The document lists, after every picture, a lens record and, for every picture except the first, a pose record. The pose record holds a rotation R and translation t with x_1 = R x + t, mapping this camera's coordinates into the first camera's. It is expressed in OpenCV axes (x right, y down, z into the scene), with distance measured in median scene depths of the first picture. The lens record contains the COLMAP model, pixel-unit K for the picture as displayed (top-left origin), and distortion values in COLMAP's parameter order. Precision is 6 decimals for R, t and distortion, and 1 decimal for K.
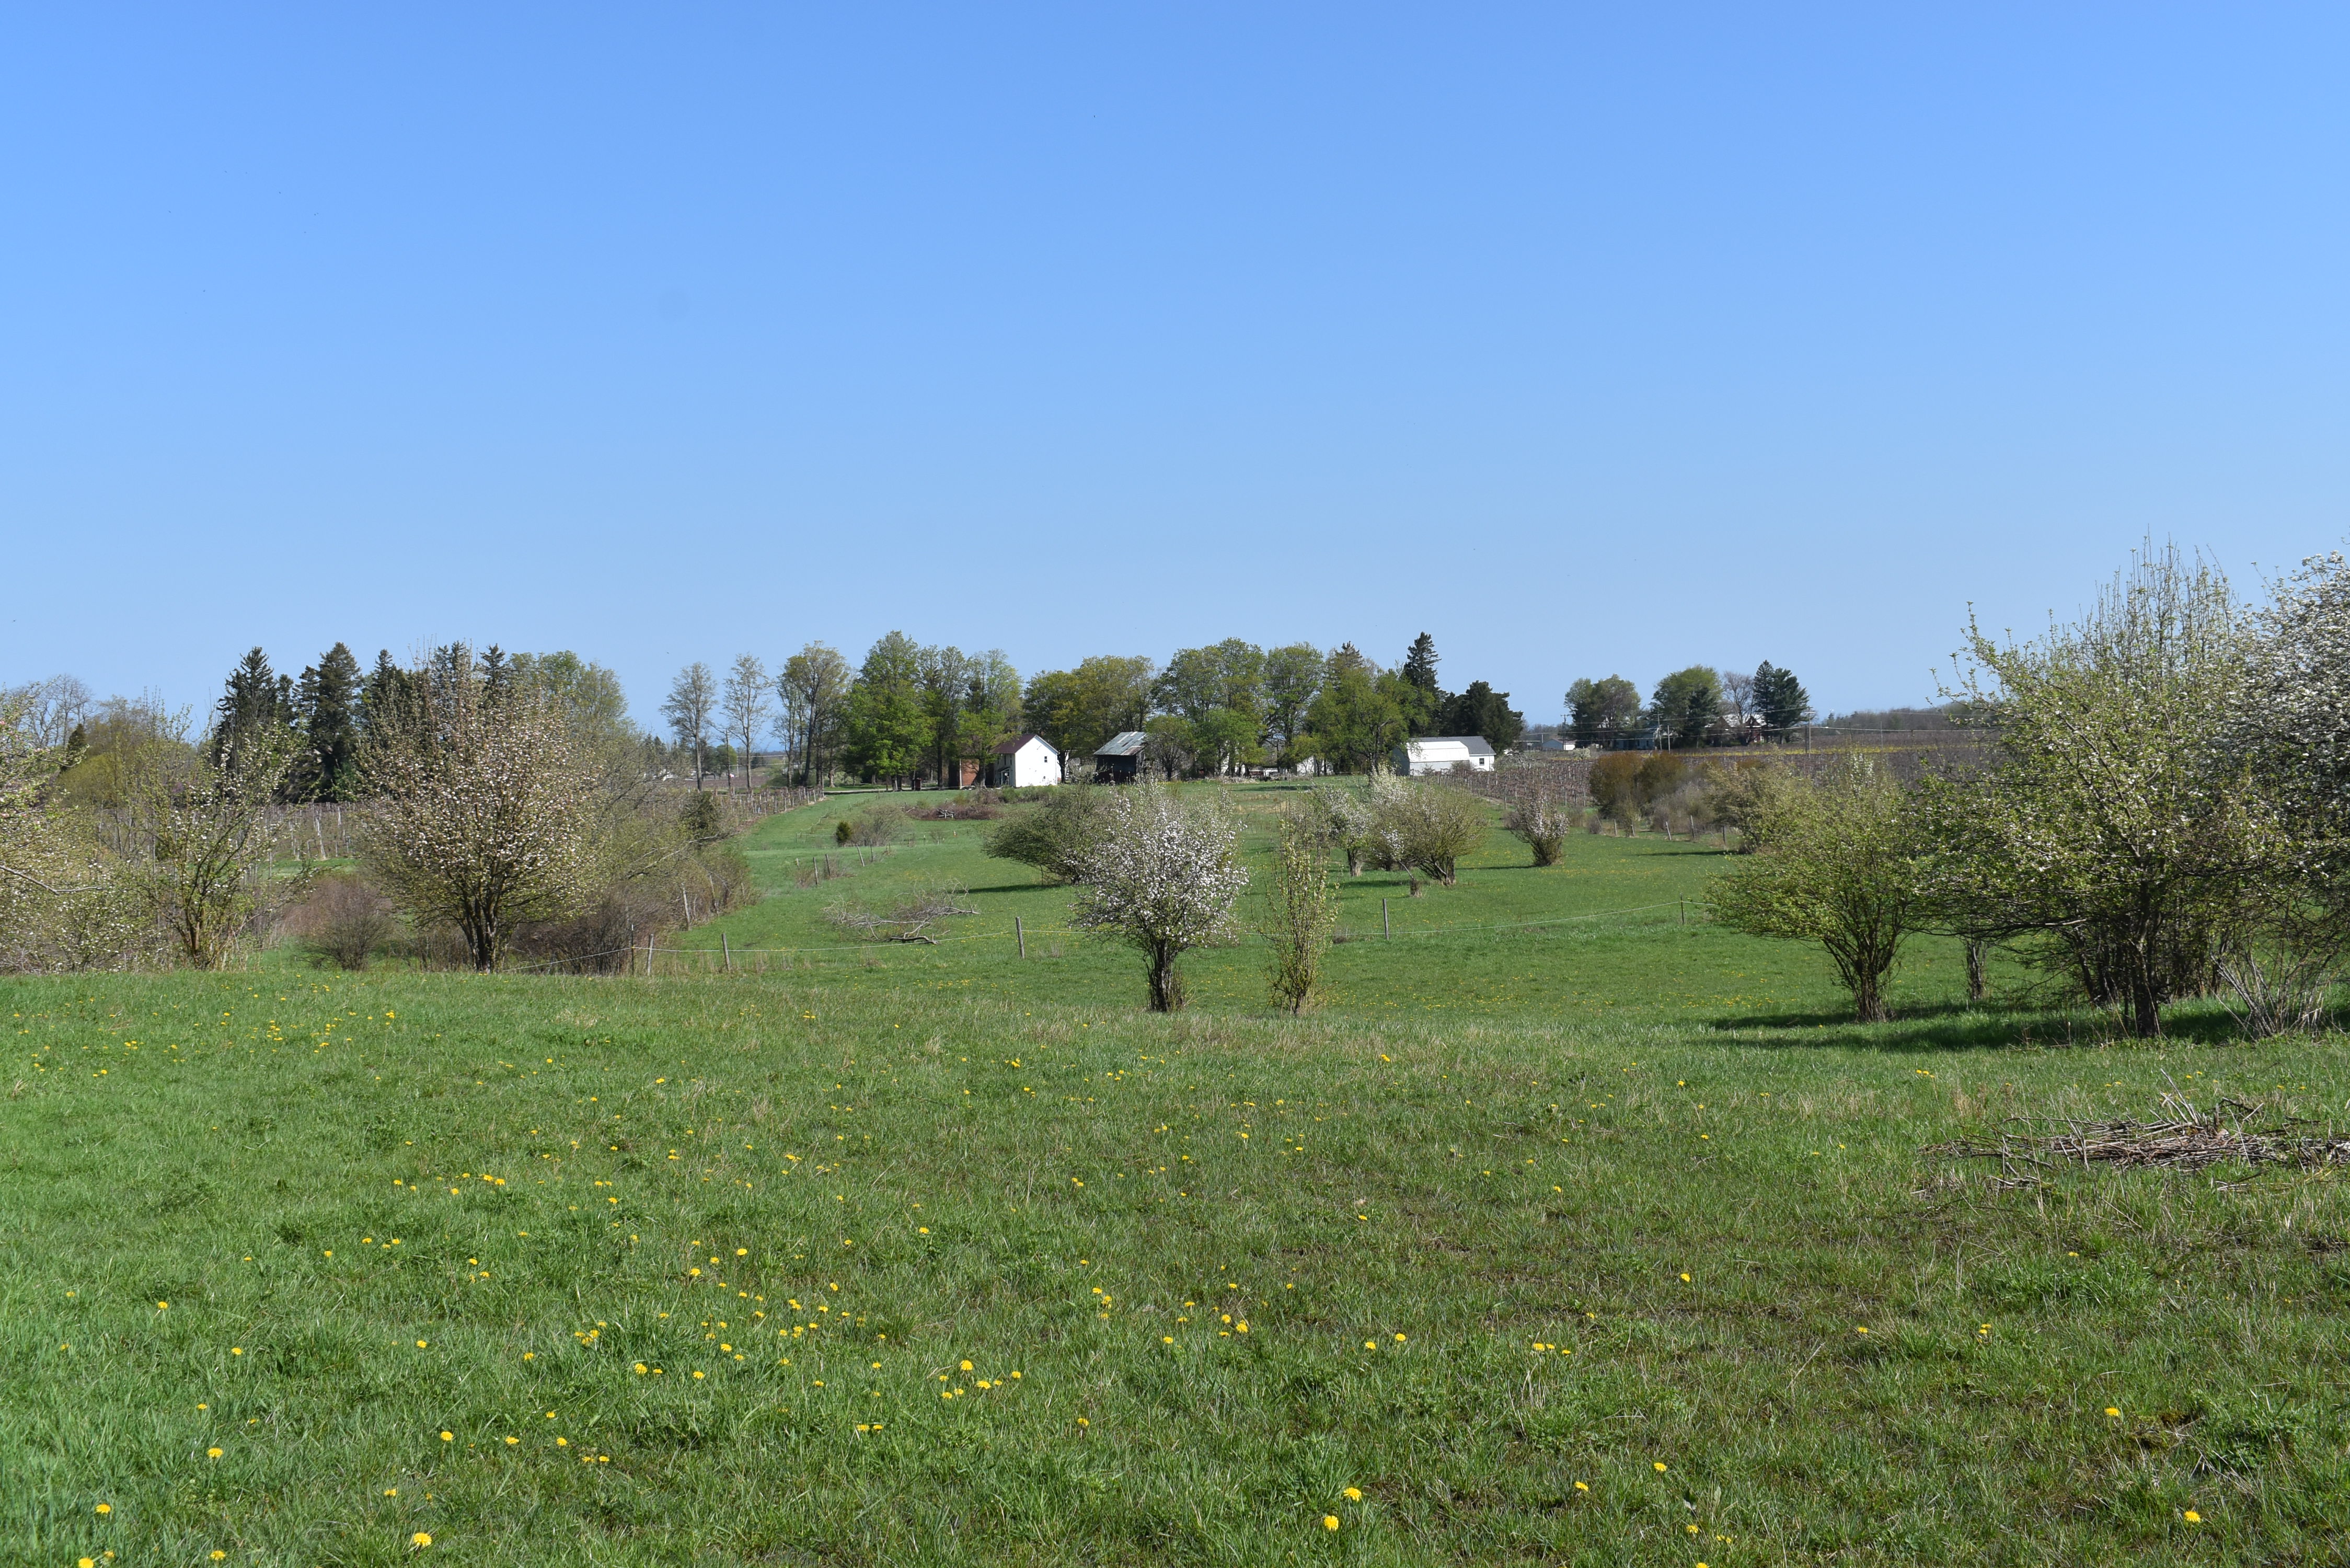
lens RADIAL K [[2546.6, 0, 1175.0], [0, 2546.6, 784.0], [0, 0, 1]] dist [-0.049349, -0.013559]
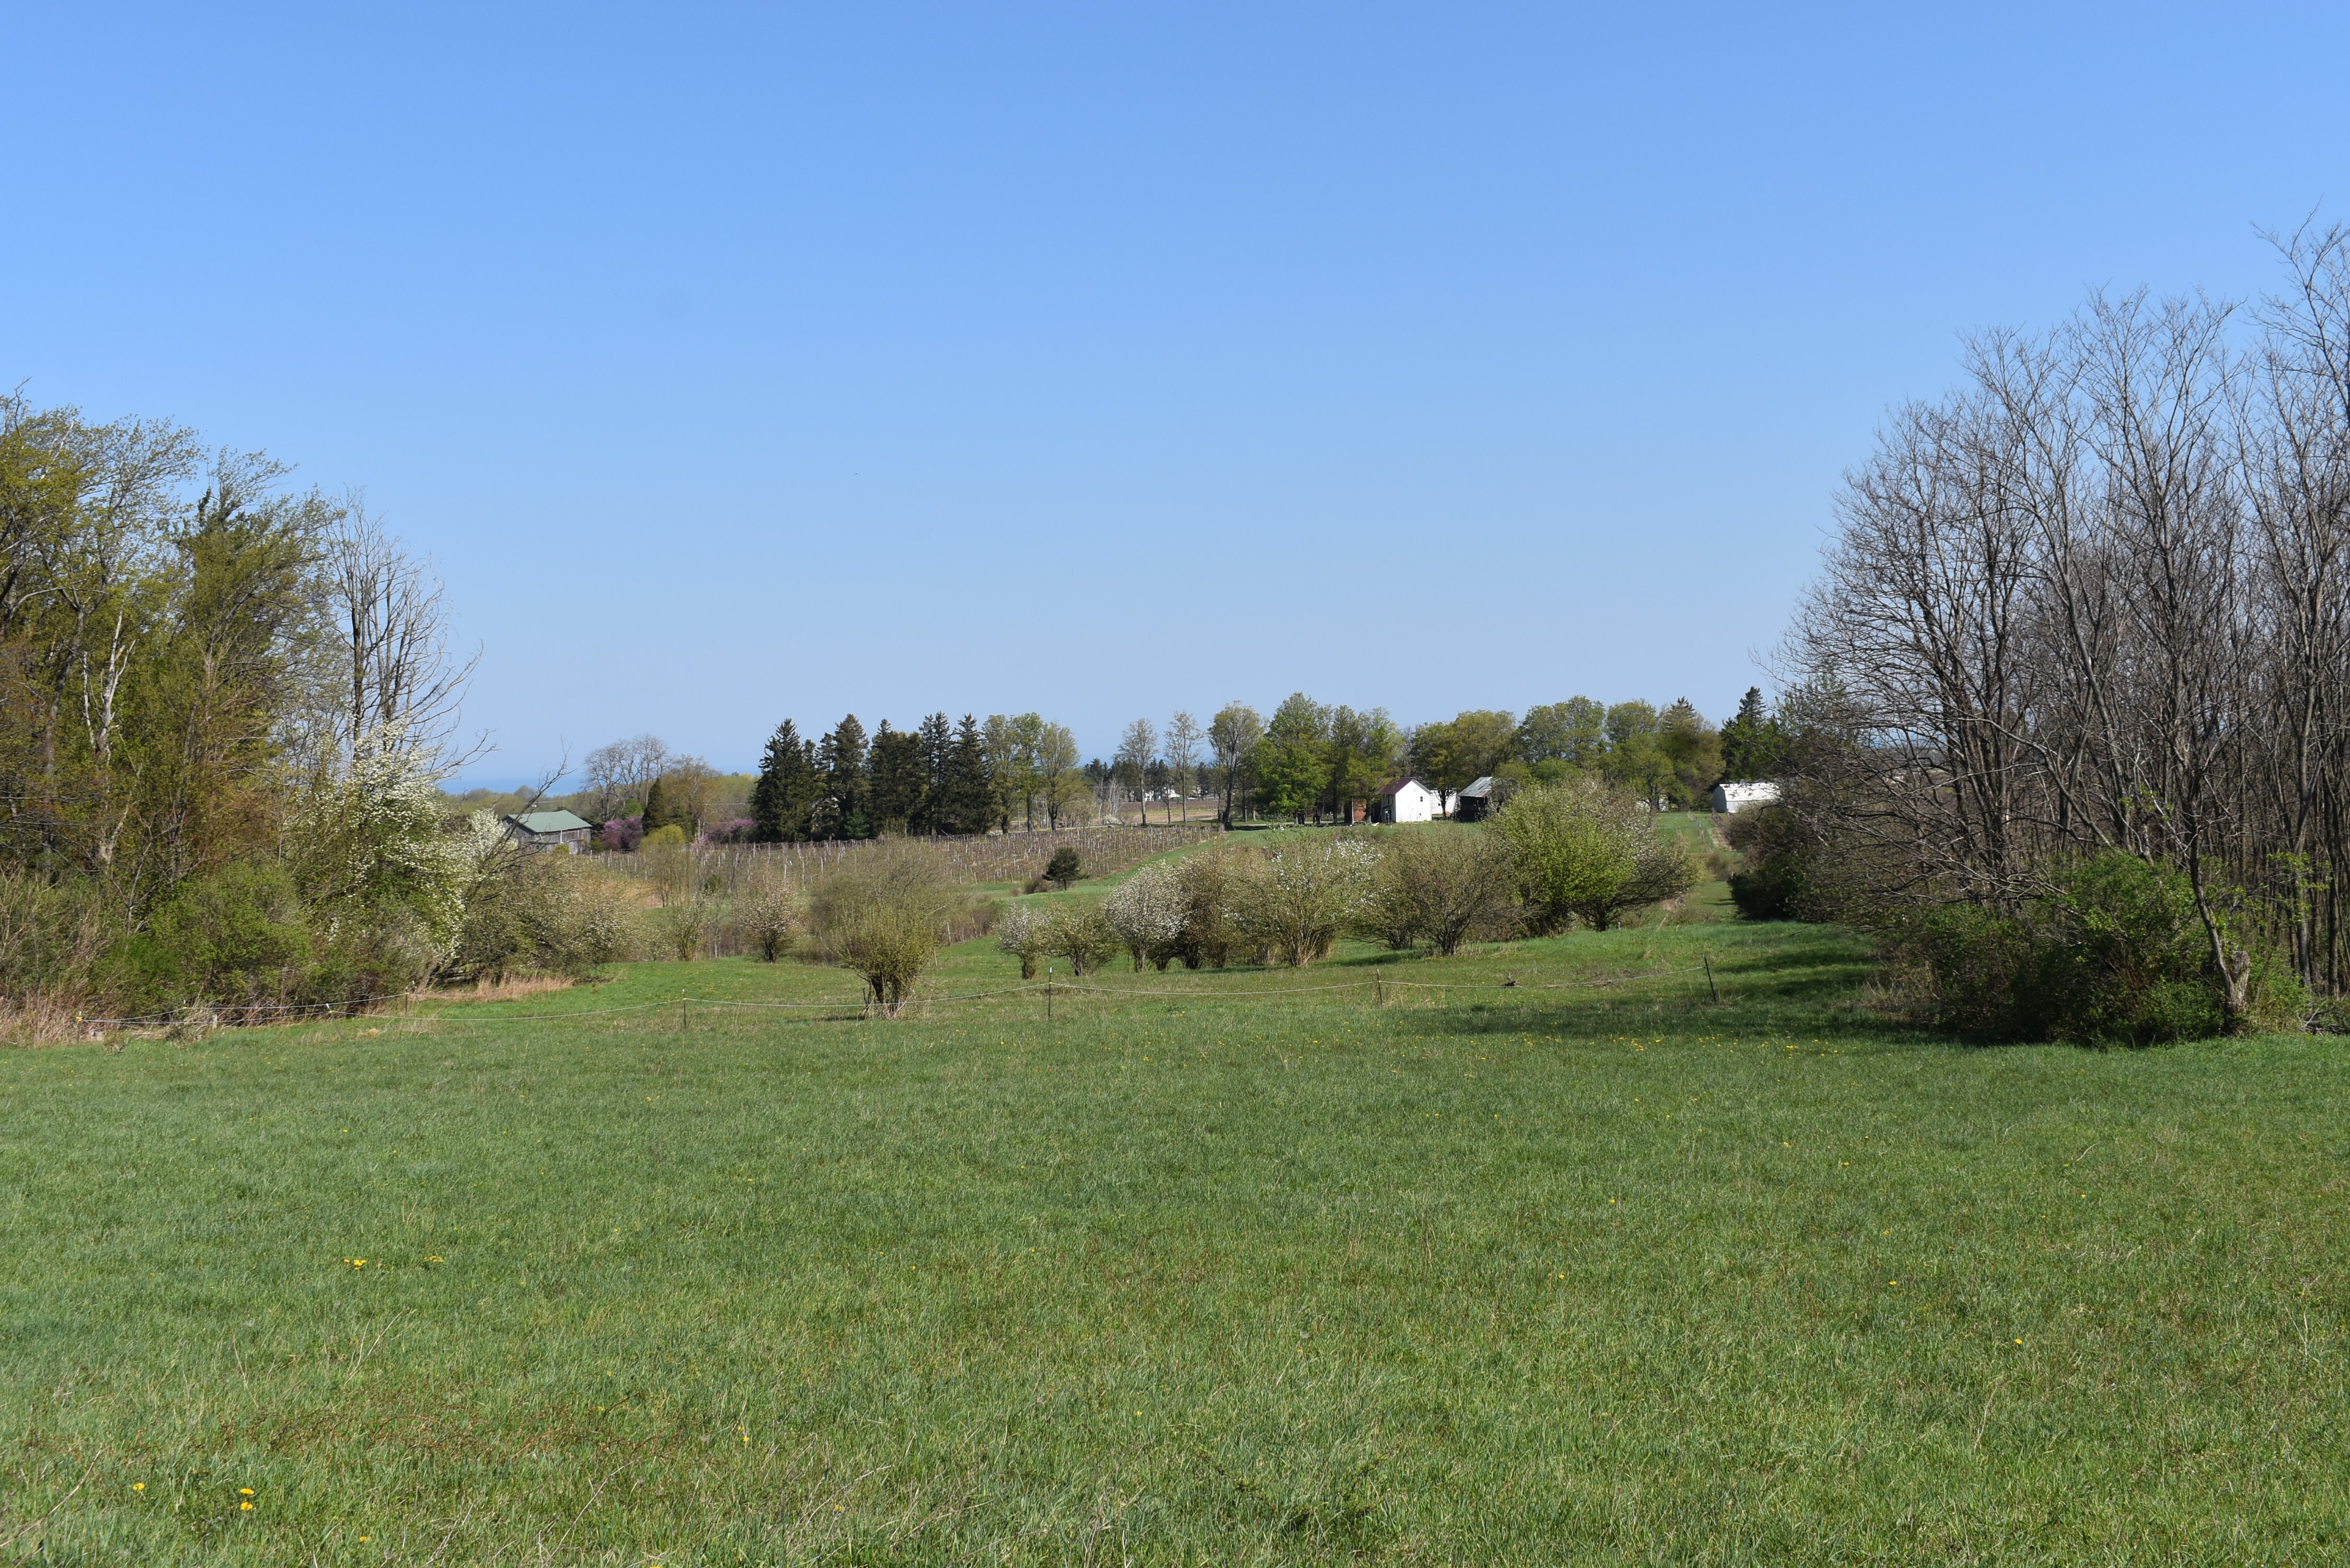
lens RADIAL K [[2546.6, 0, 1175.0], [0, 2546.6, 784.0], [0, 0, 1]] dist [-0.049349, -0.013559]
pose [[0.978082, -0.005405, -0.208152, 0.085017], [0.004762, 0.999982, -0.003588, -0.013118], [0.208168, 0.002518, 0.978090, -0.193525]]
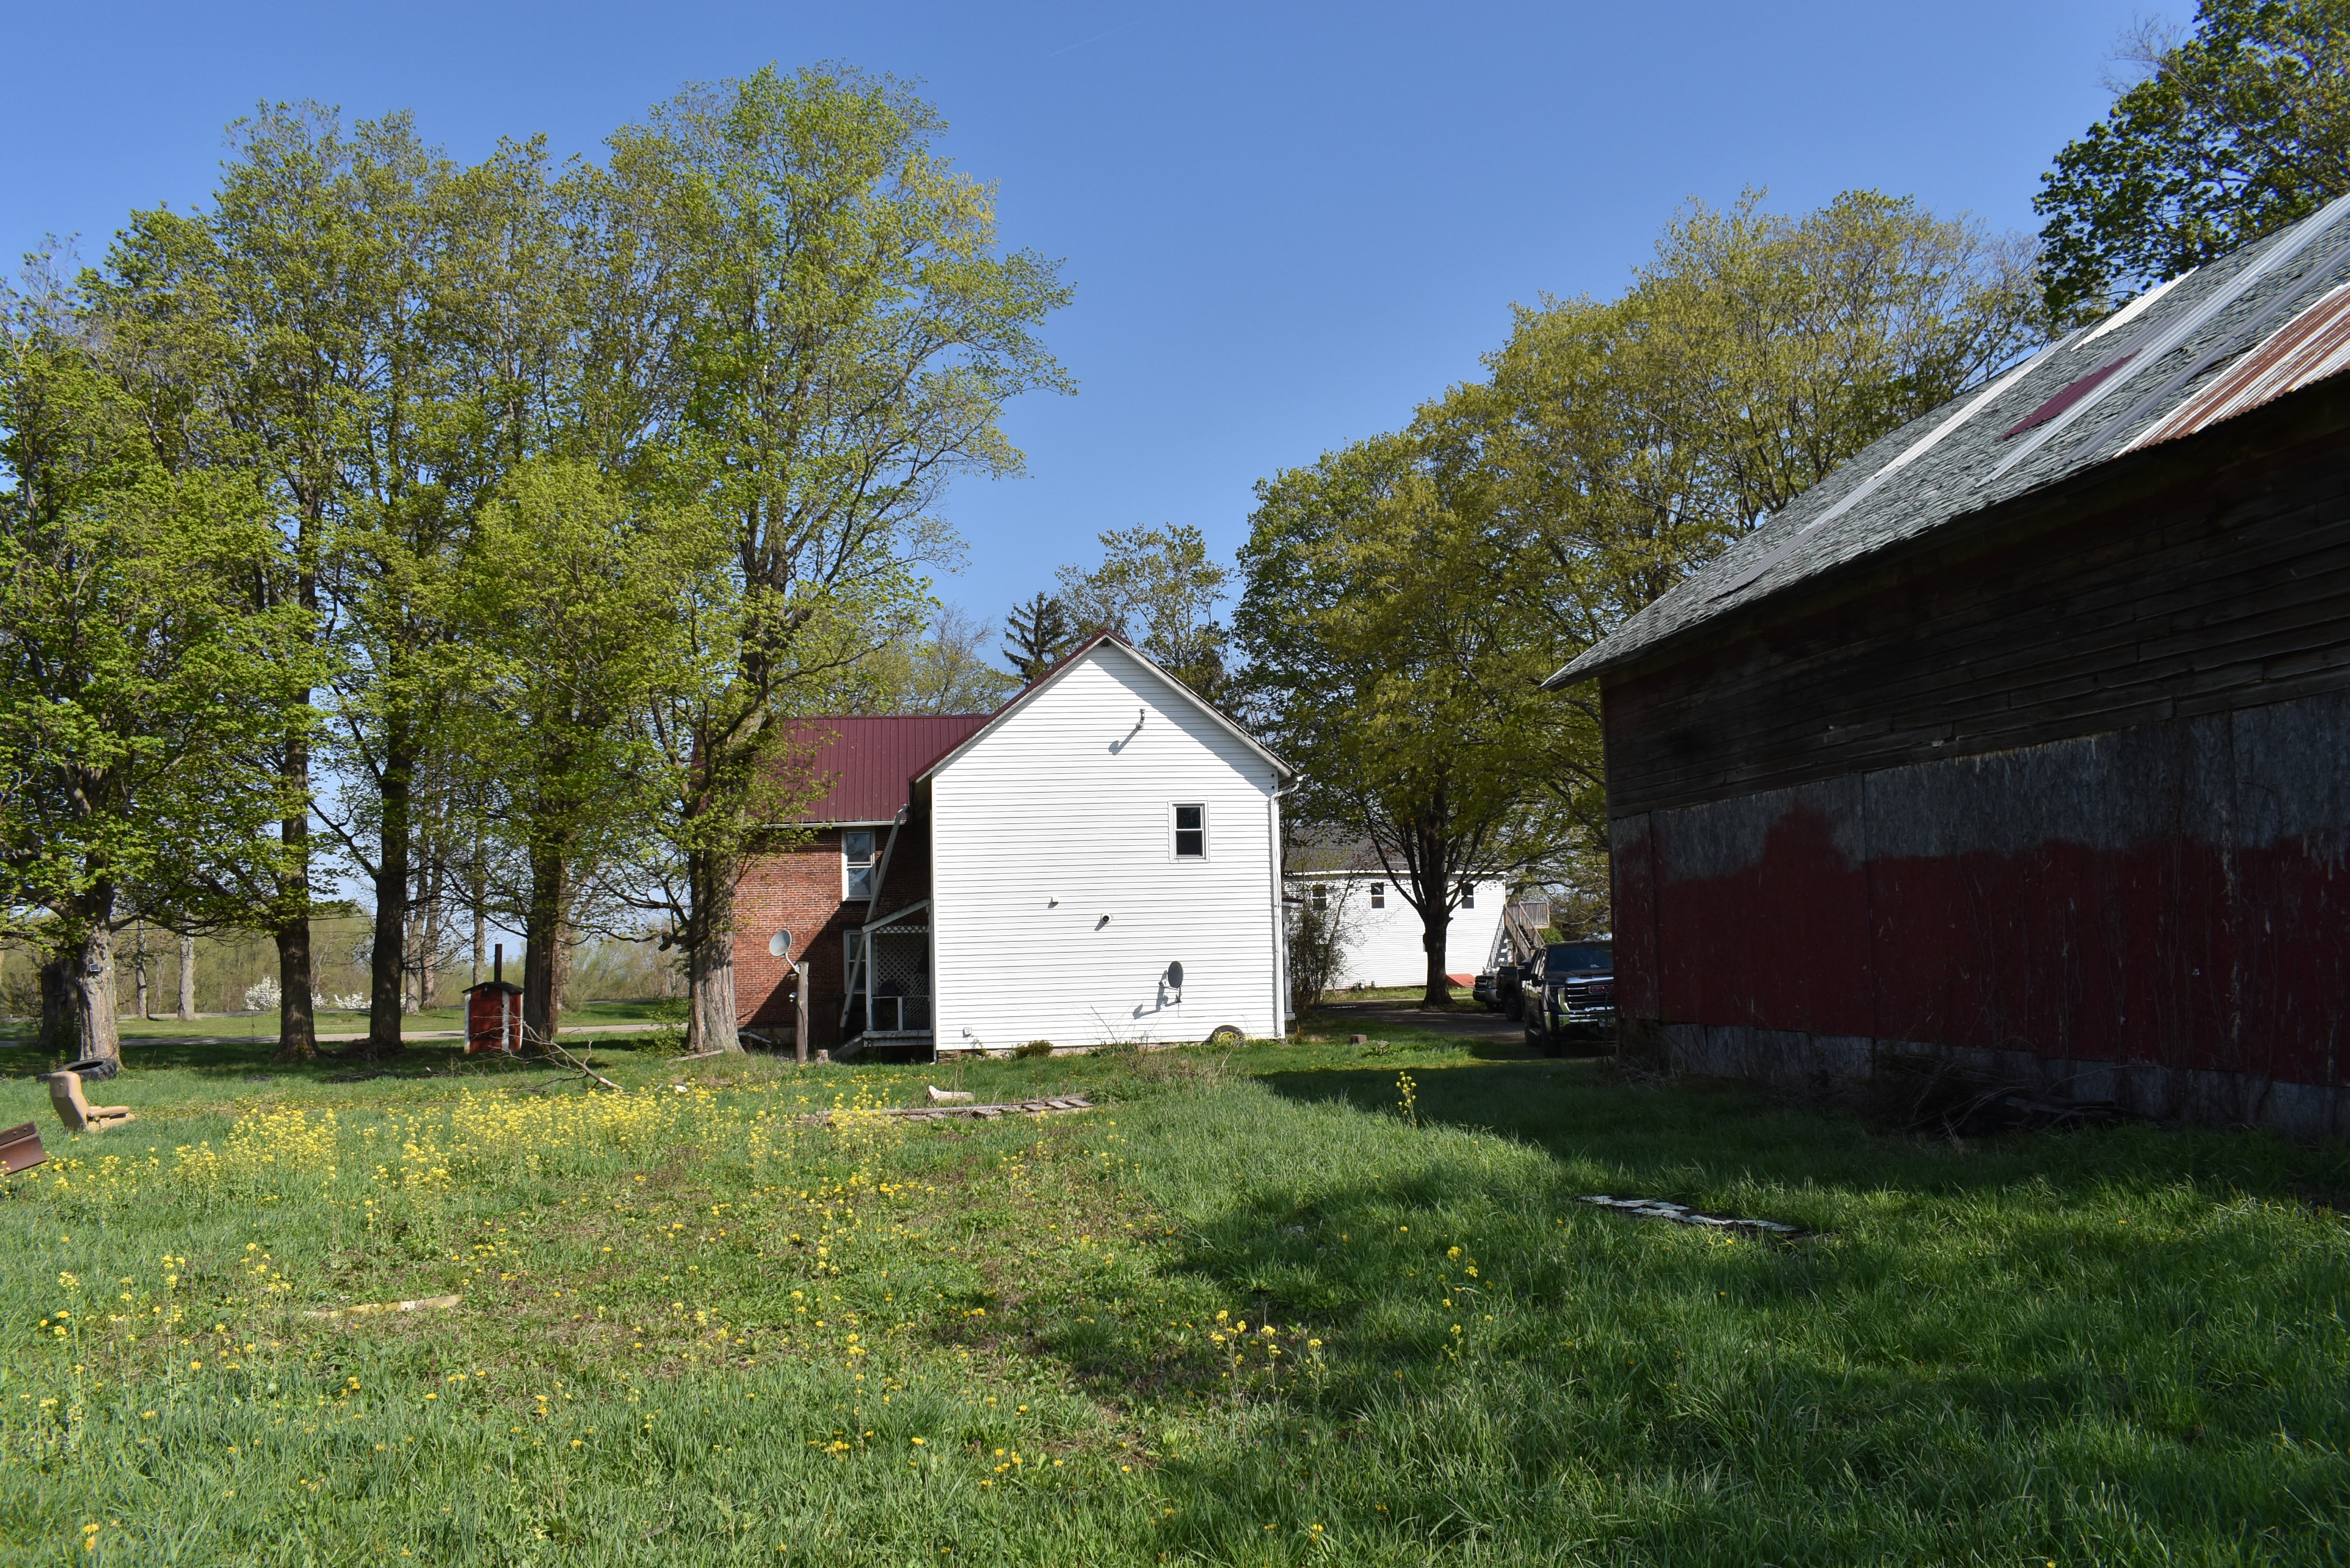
lens RADIAL K [[1834.9, 0, 1188.3], [0, 1834.9, 776.9], [0, 0, 1]] dist [-0.095125, 0.012316]
pose [[0.966772, -0.030295, -0.253837, -0.028062], [0.001300, 0.993523, -0.113625, -0.002170], [0.255635, 0.109520, 0.960550, 0.919859]]
